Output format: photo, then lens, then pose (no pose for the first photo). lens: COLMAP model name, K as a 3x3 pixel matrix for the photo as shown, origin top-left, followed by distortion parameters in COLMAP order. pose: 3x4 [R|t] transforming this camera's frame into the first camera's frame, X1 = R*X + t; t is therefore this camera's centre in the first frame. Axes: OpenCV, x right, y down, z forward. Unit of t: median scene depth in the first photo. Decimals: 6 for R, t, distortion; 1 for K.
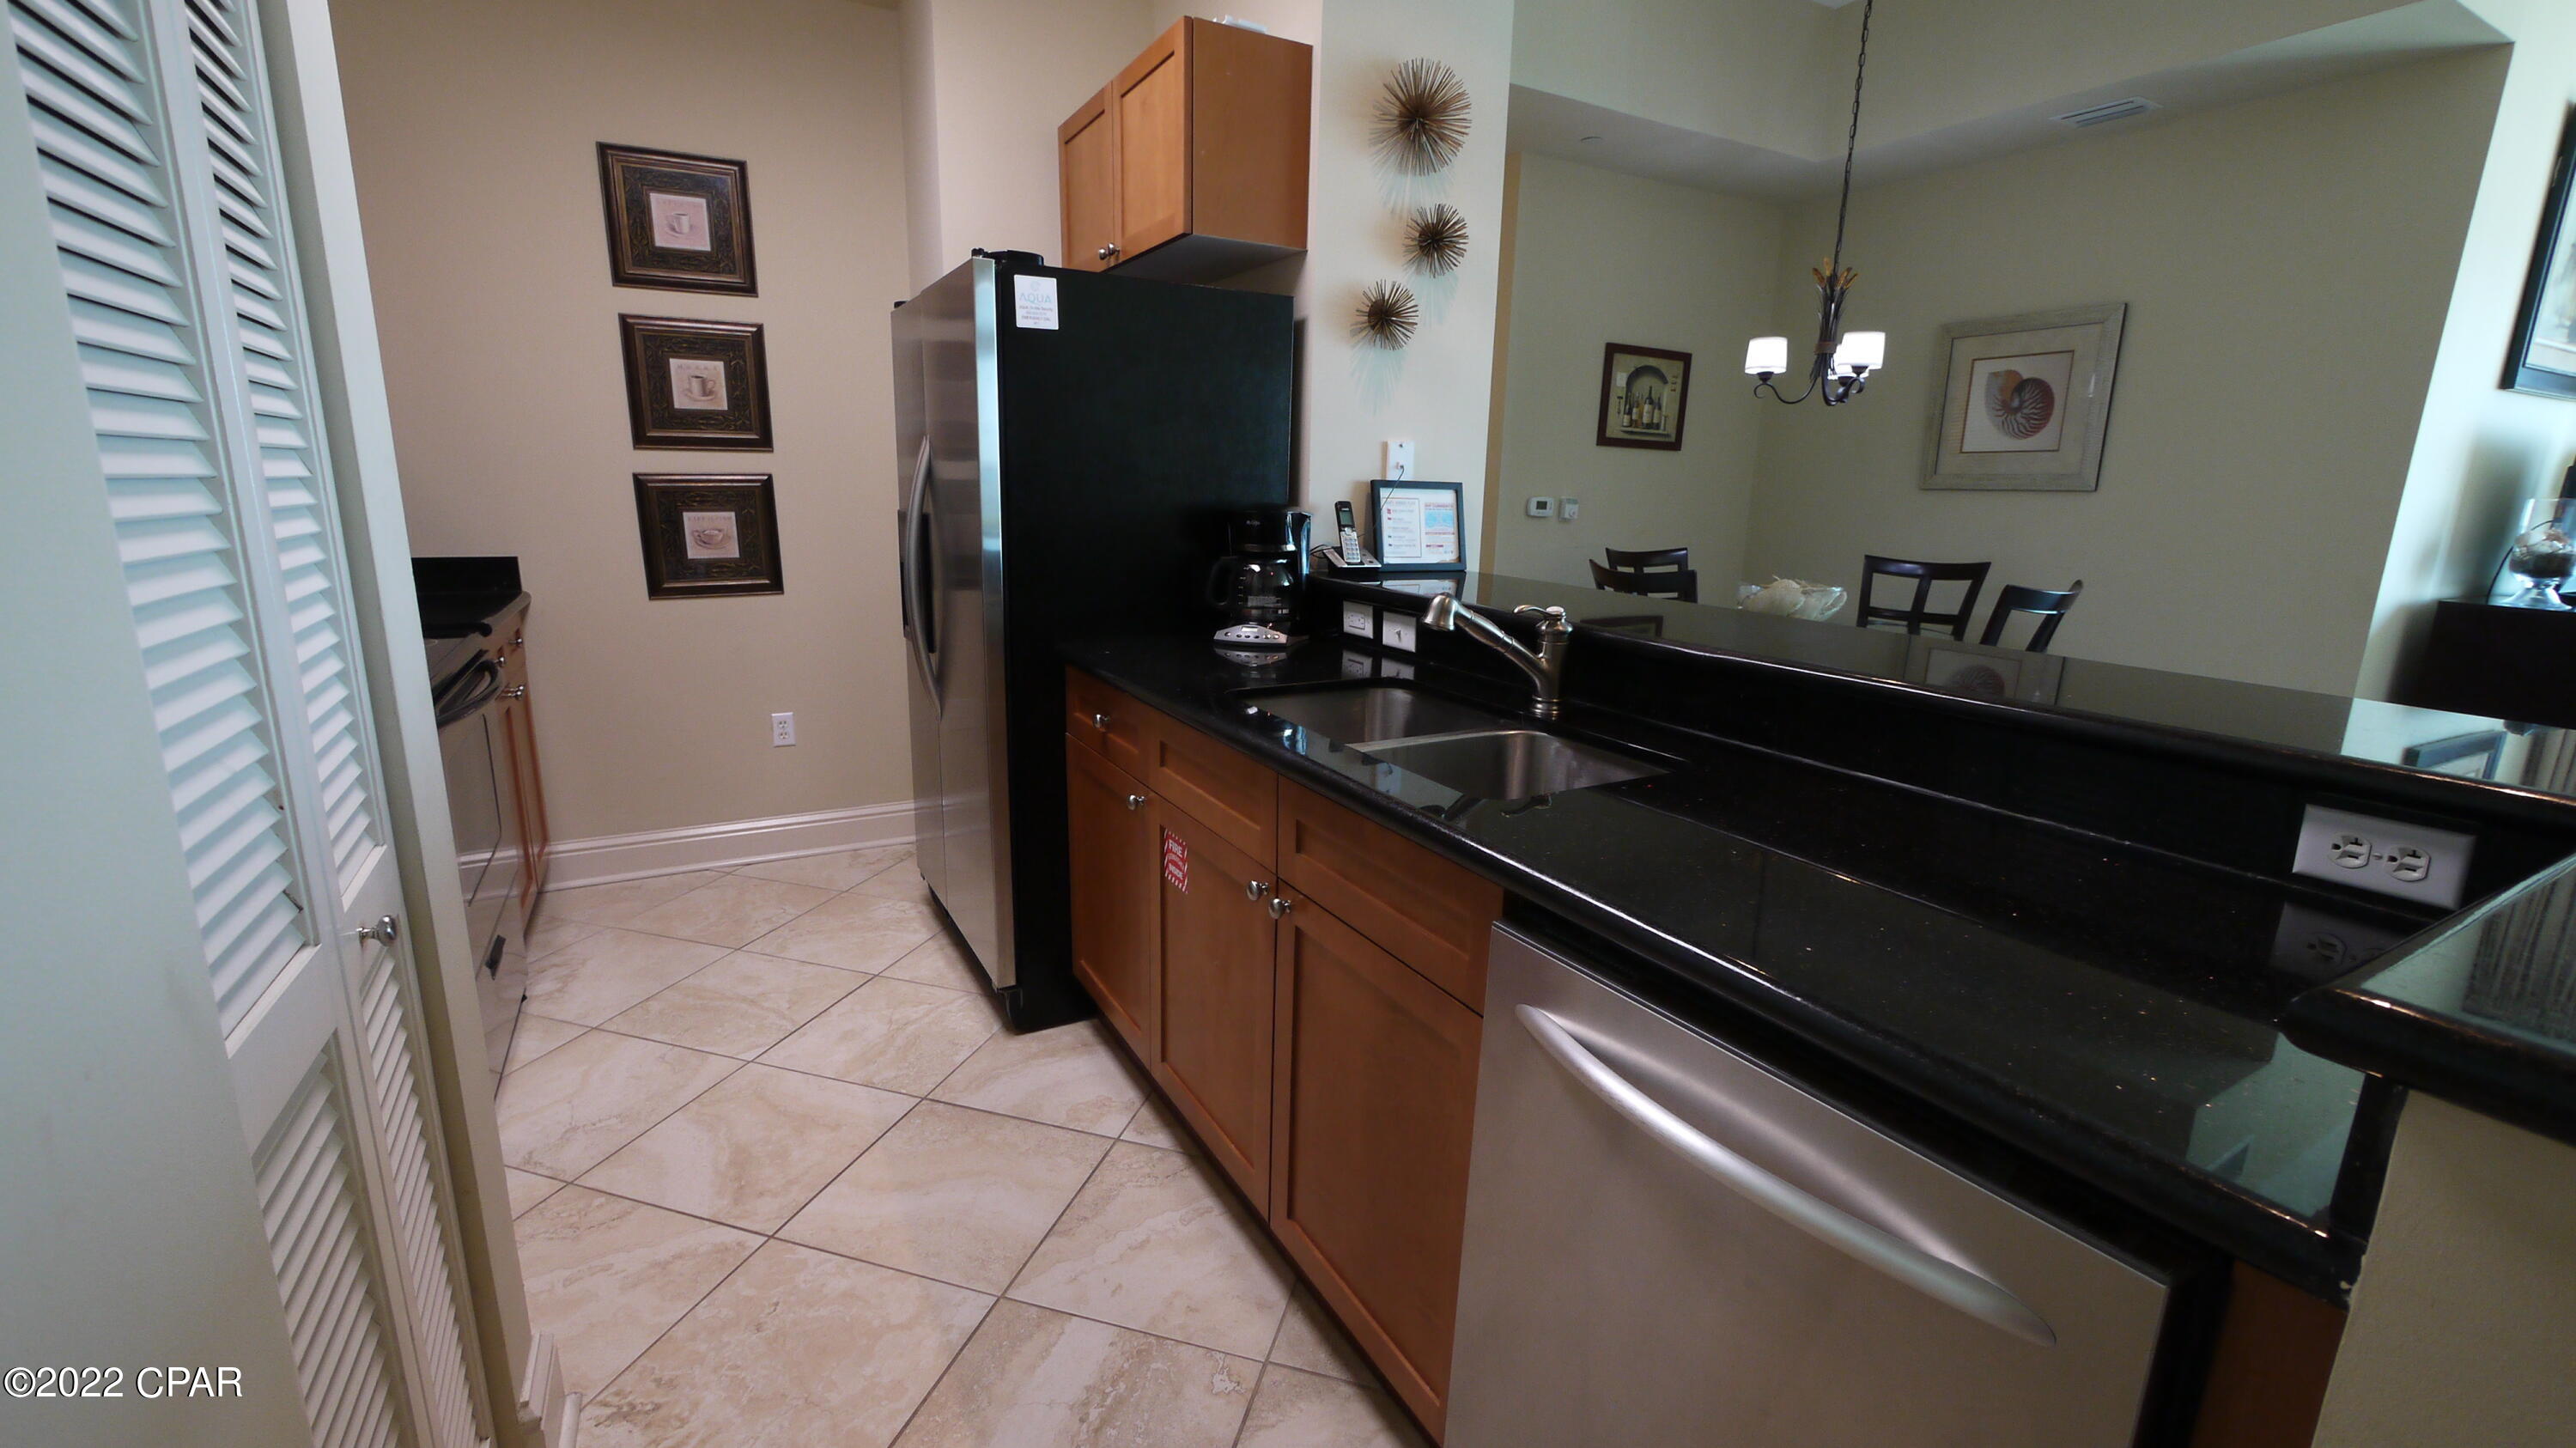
lens RADIAL K [[1063.6, 0, 1281.0], [0, 1063.6, 715.8], [0, 0, 1]] dist [-0.008772, 0.001084]
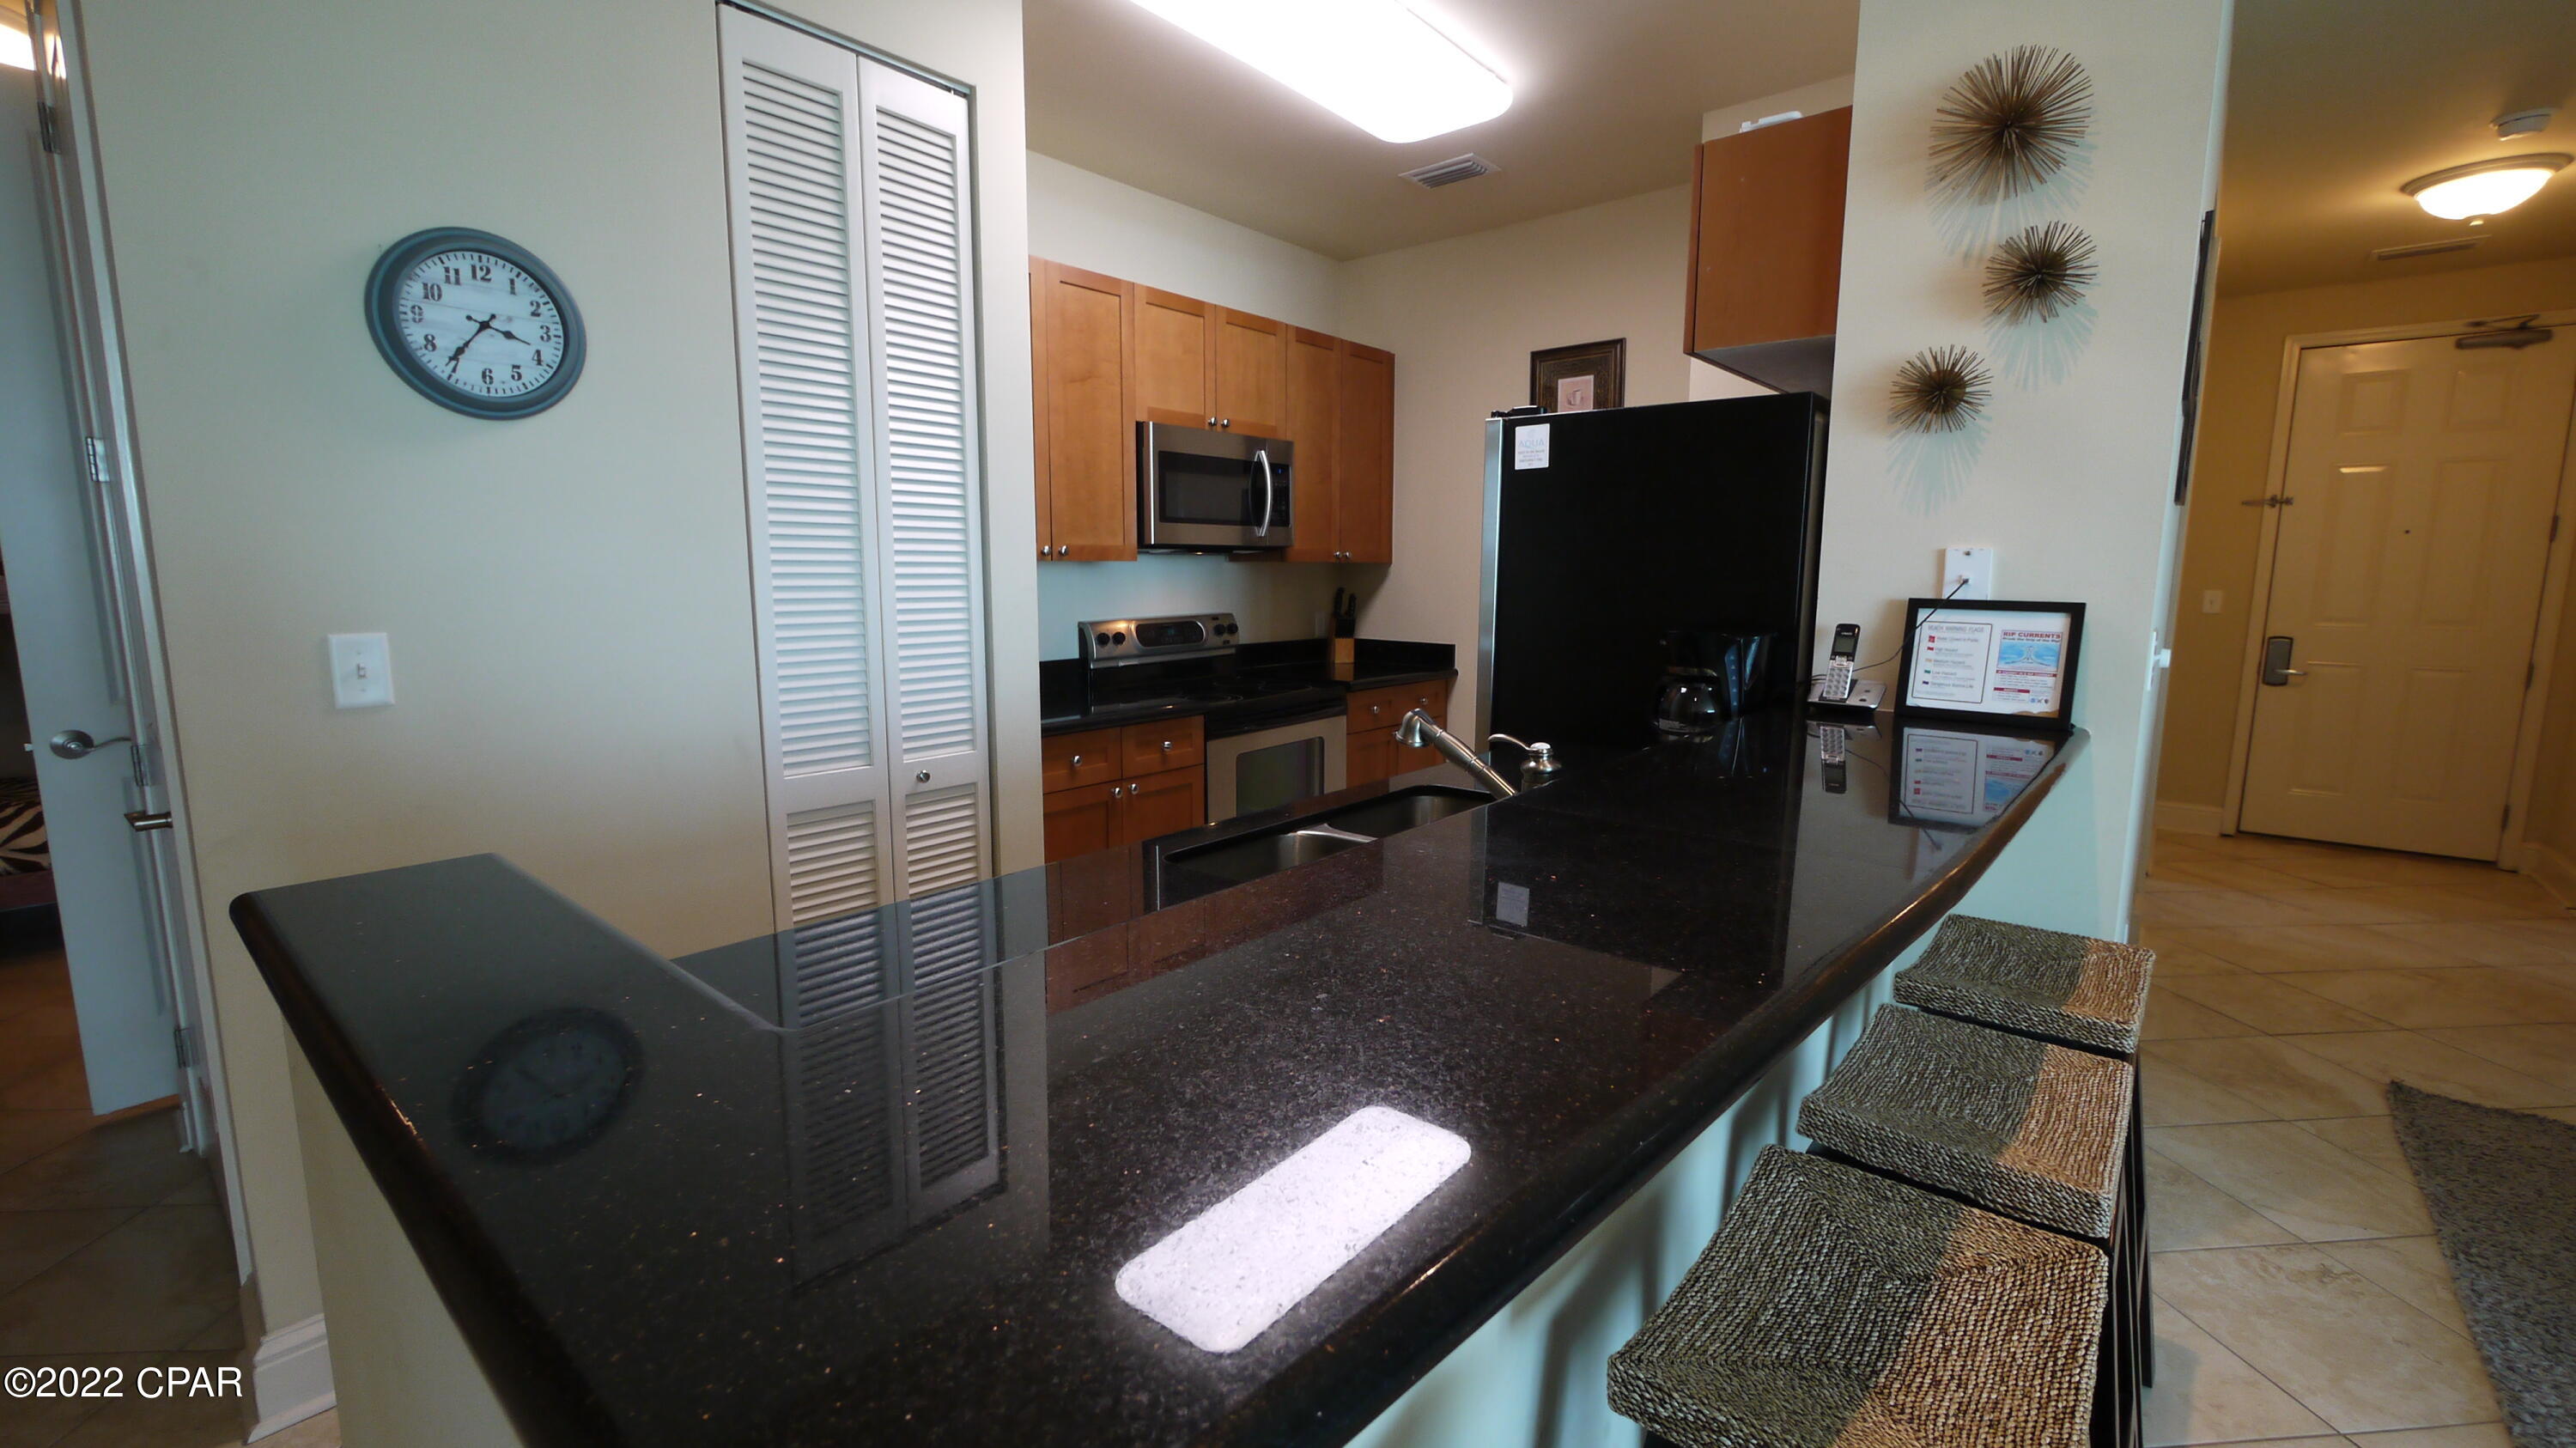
lens RADIAL K [[1063.6, 0, 1285.3], [0, 1063.6, 719.1], [0, 0, 1]] dist [-0.008772, 0.001084]
pose [[0.358045, 0.112798, -0.926866, 0.506649], [-0.199308, 0.979030, 0.042155, -0.059075], [0.912184, 0.169639, 0.373018, 0.237116]]
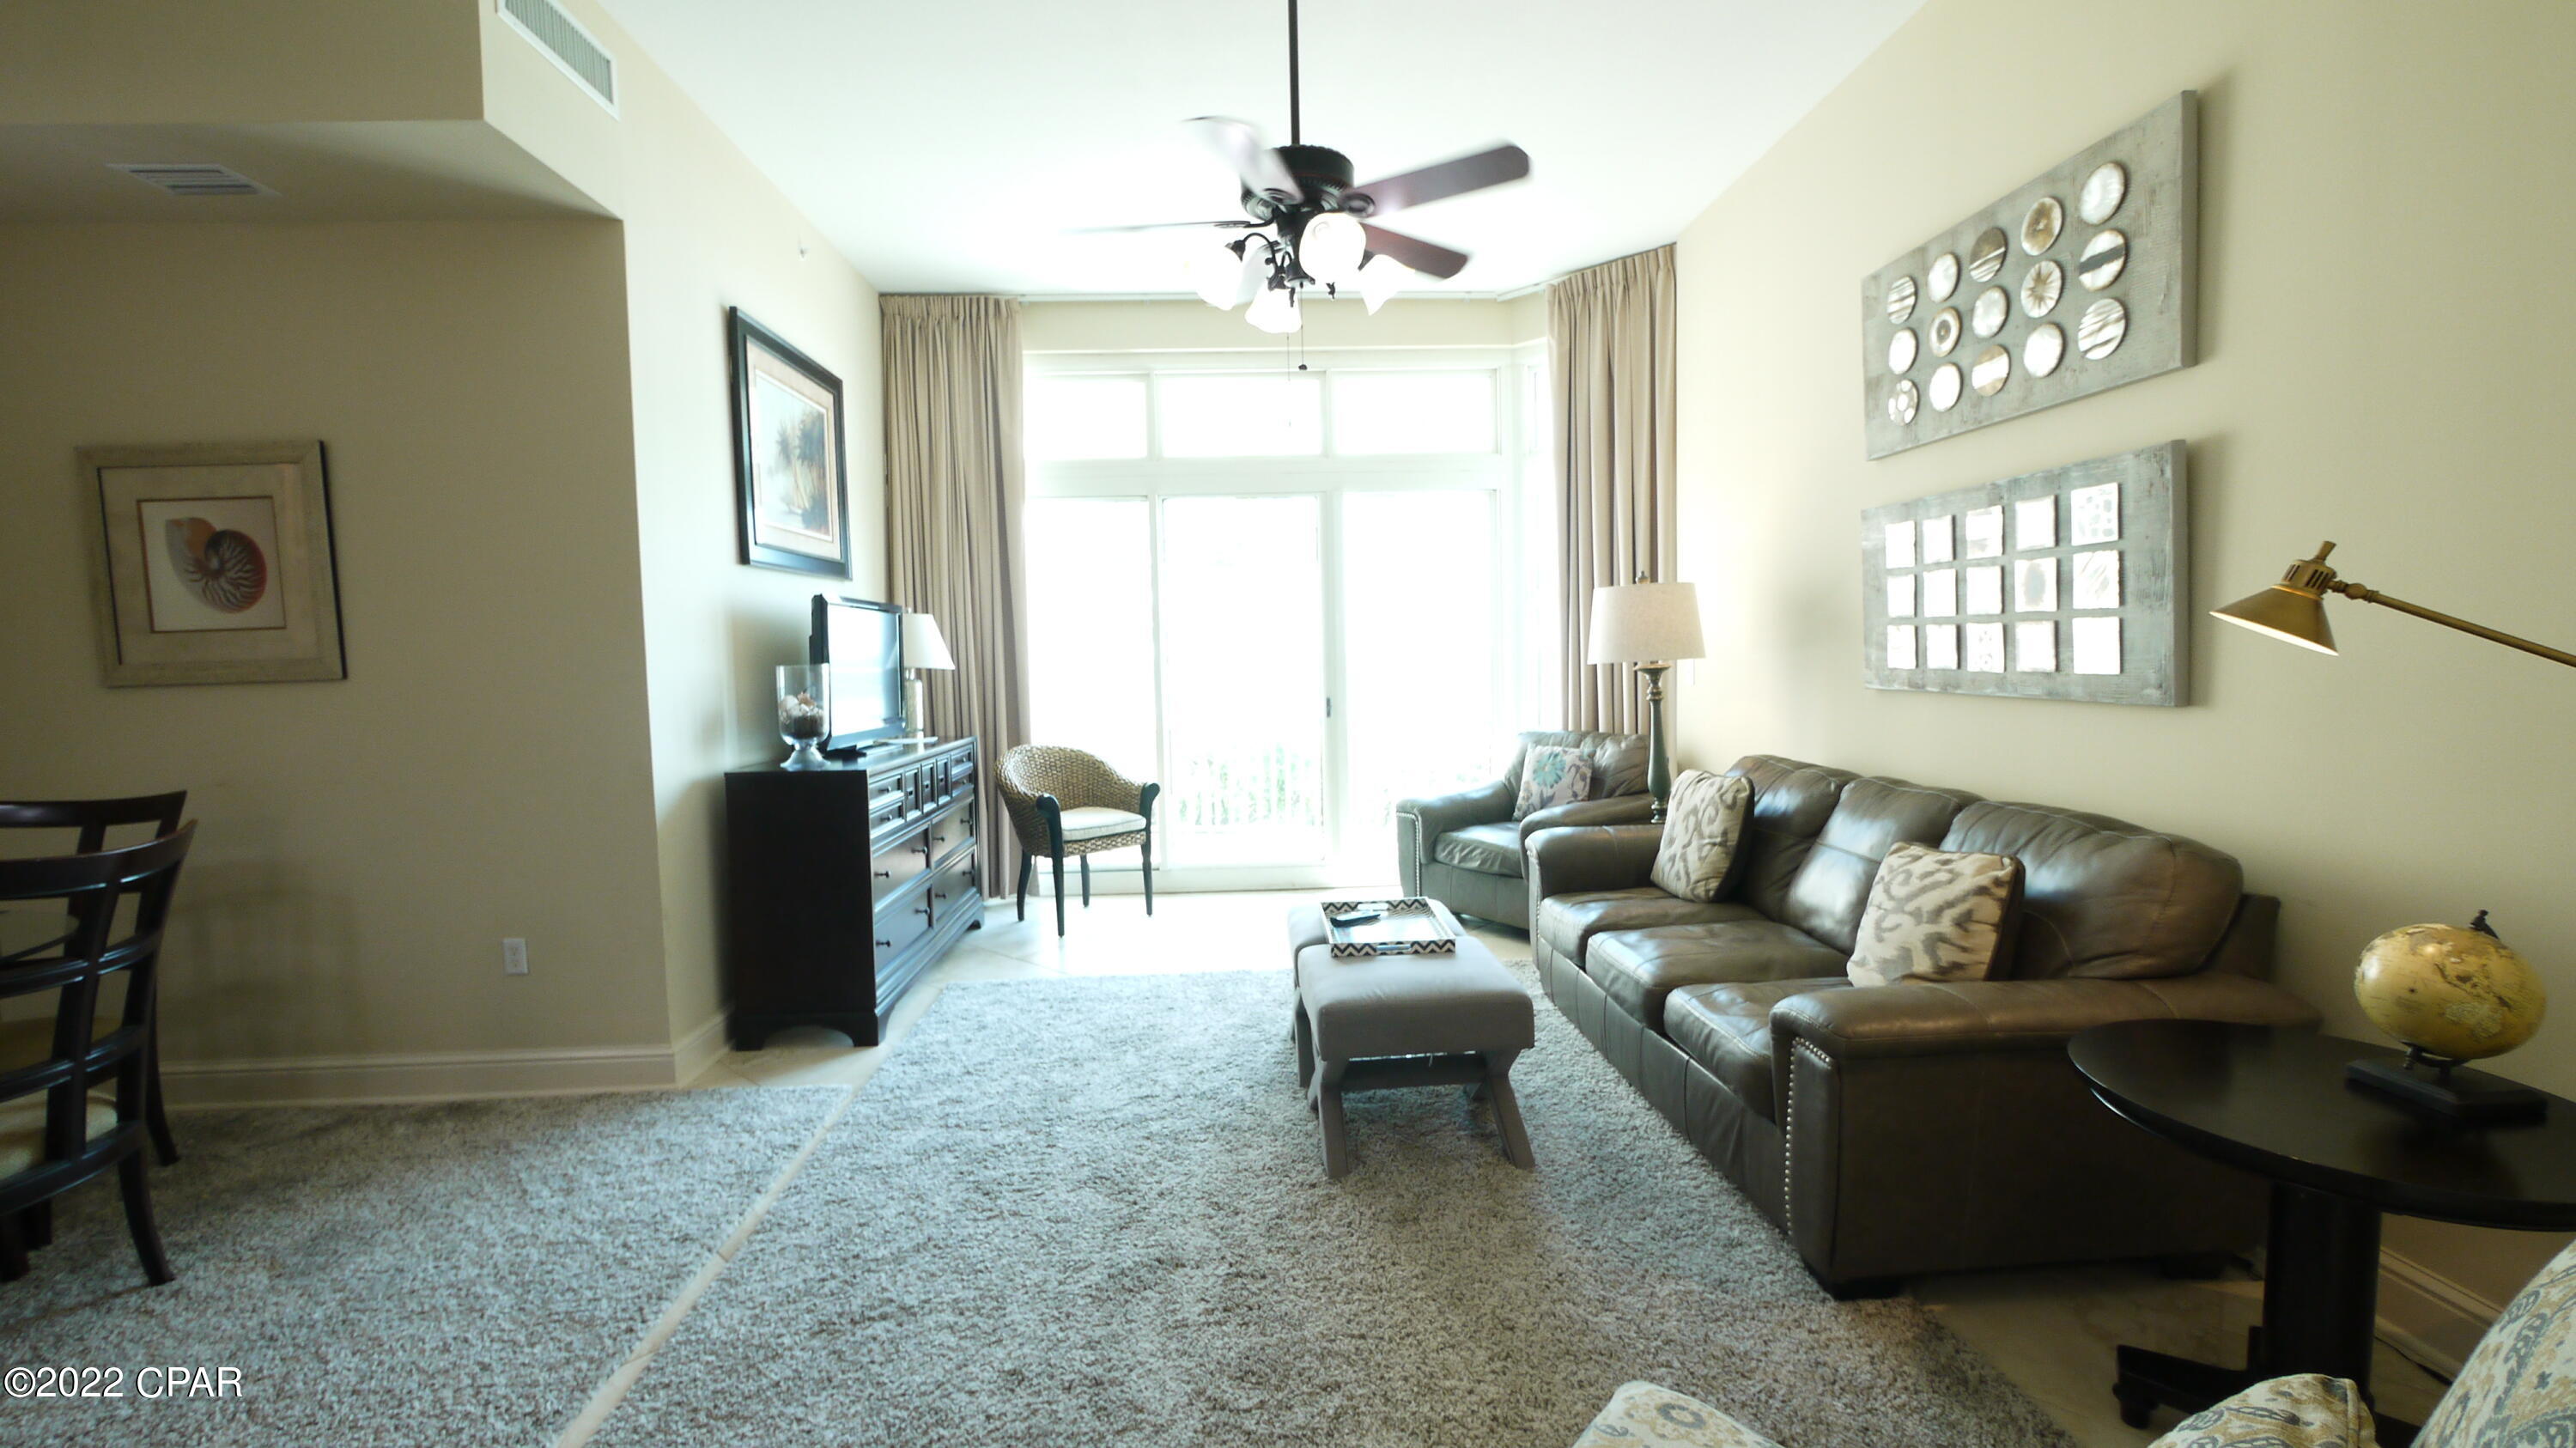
lens RADIAL K [[1063.6, 0, 1280.3], [0, 1063.6, 715.2], [0, 0, 1]] dist [-0.008772, 0.001084]
pose [[0.438397, -0.083088, 0.894933, 0.486115], [0.227777, 0.973483, -0.021199, -0.023957], [-0.869440, 0.213139, 0.445697, 0.109166]]
